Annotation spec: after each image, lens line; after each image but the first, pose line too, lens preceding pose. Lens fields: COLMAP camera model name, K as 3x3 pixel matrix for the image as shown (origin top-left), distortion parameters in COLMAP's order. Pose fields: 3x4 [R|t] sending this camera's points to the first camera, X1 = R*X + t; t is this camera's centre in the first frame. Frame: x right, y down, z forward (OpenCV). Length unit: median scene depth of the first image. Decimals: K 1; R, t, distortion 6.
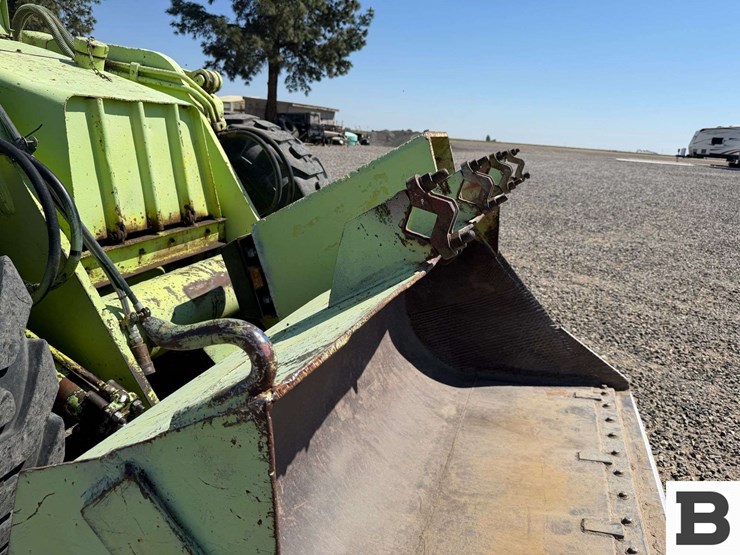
lens RADIAL K [[523.7, 0, 372.2], [0, 523.7, 282.0], [0, 0, 1]] dist [0.035086, -0.050958]
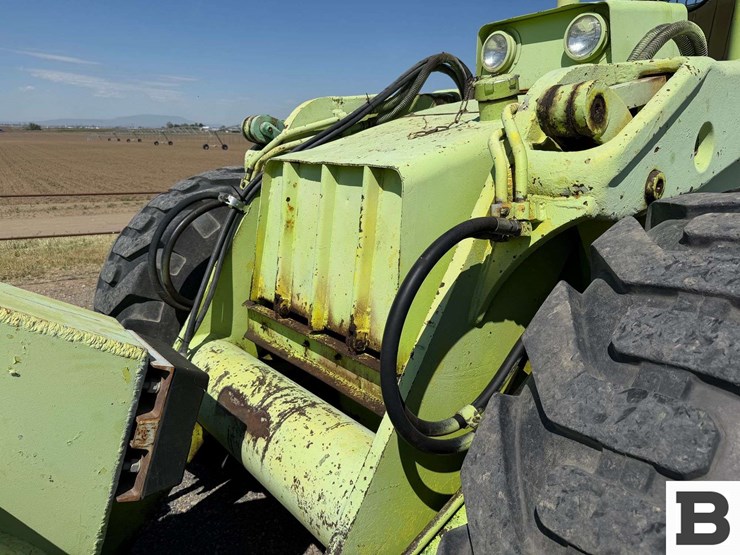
lens RADIAL K [[523.7, 0, 368.7], [0, 523.7, 281.7], [0, 0, 1]] dist [0.035086, -0.050958]
pose [[-0.526544, 0.151053, -0.836621, 0.015241], [-0.276490, 0.900163, 0.336540, -0.040076], [0.803931, 0.408520, -0.432211, 0.126350]]
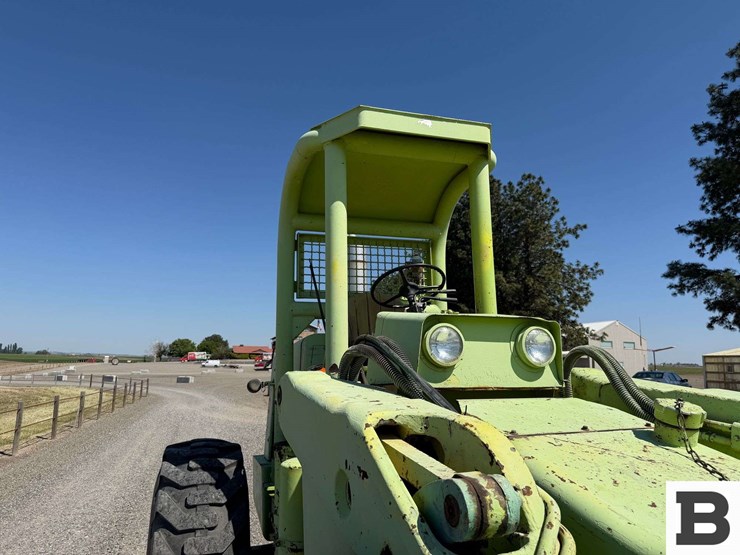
lens RADIAL K [[523.7, 0, 370.8], [0, 523.7, 277.2], [0, 0, 1]] dist [0.035086, -0.050958]
pose [[0.659909, -0.182080, -0.728949, -0.026524], [-0.175691, 0.905899, -0.385330, -0.027018], [0.730515, 0.382353, 0.565821, 0.024644]]
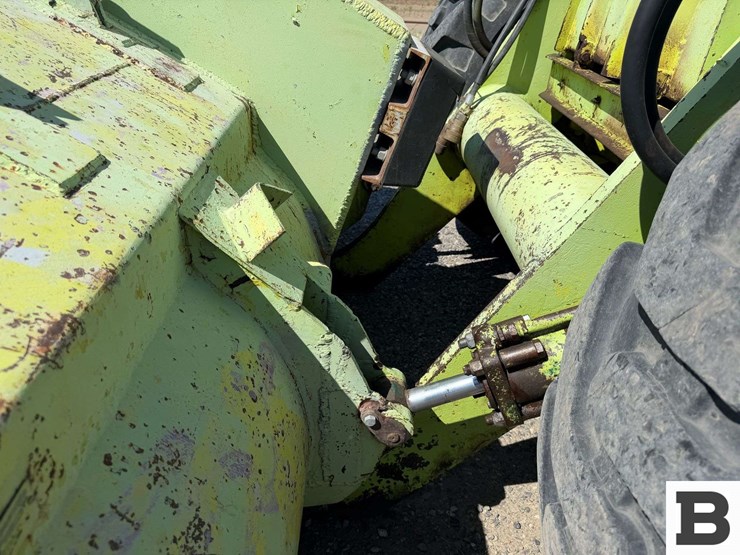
lens RADIAL K [[523.7, 0, 378.7], [0, 523.7, 273.9], [0, 0, 1]] dist [0.035086, -0.050958]
pose [[-0.931737, 0.110994, -0.345755, 0.007649], [-0.181930, 0.681347, 0.708991, -0.030543], [0.314273, 0.723496, -0.614643, 0.135997]]
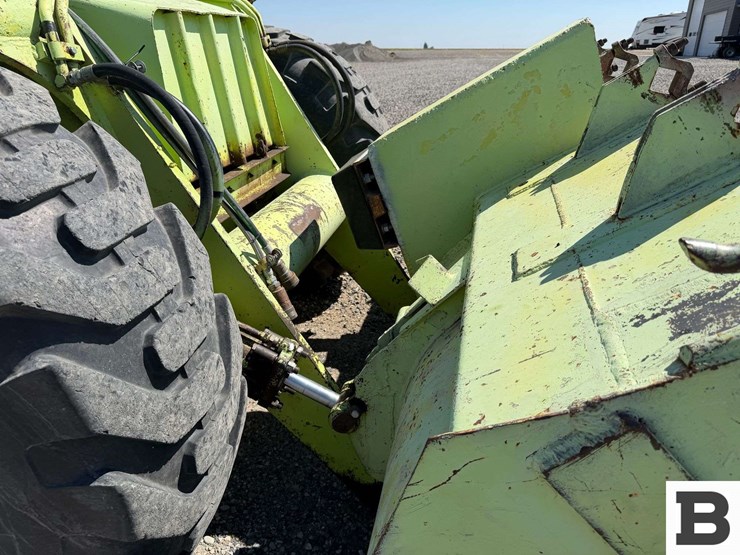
lens RADIAL K [[523.7, 0, 366.6], [0, 523.7, 276.5], [0, 0, 1]] dist [0.035086, -0.050958]
pose [[0.991158, -0.113102, 0.069383, -0.025721], [0.102896, 0.985313, 0.136276, -0.000924], [-0.083778, -0.127932, 0.988238, 0.006257]]
